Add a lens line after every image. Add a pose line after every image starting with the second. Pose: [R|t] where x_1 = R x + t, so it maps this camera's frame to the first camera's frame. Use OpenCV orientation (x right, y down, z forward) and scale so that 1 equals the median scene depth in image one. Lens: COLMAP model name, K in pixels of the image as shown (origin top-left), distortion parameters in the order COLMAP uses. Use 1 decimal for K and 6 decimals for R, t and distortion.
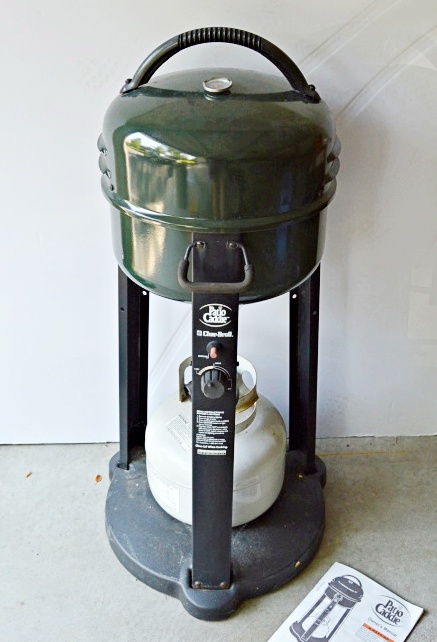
lens RADIAL K [[702.4, 0, 217.8], [0, 702.4, 320.7], [0, 0, 1]] dist [0.008067, 0.000000]
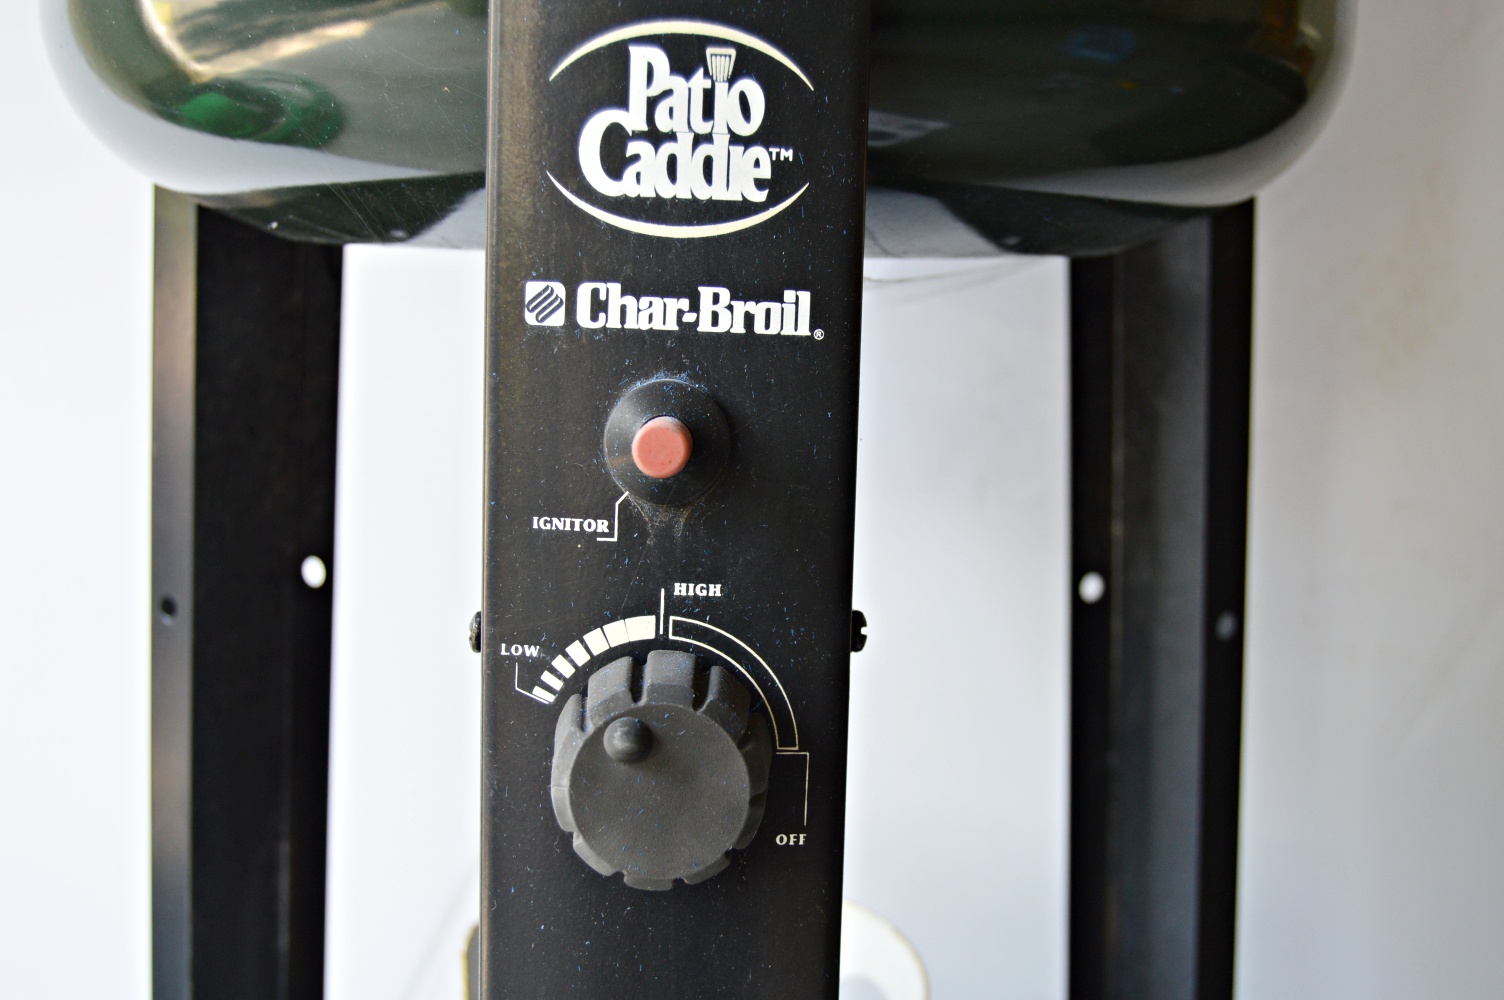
lens RADIAL K [[1734.1, 0, 757.9], [0, 1734.1, 504.4], [0, 0, 1]] dist [-0.038519, 0.000000]
pose [[0.999347, 0.006343, 0.035569, 0.000120], [0.007268, 0.929048, -0.369887, 0.159929], [-0.035391, 0.369904, 0.928396, 0.732072]]
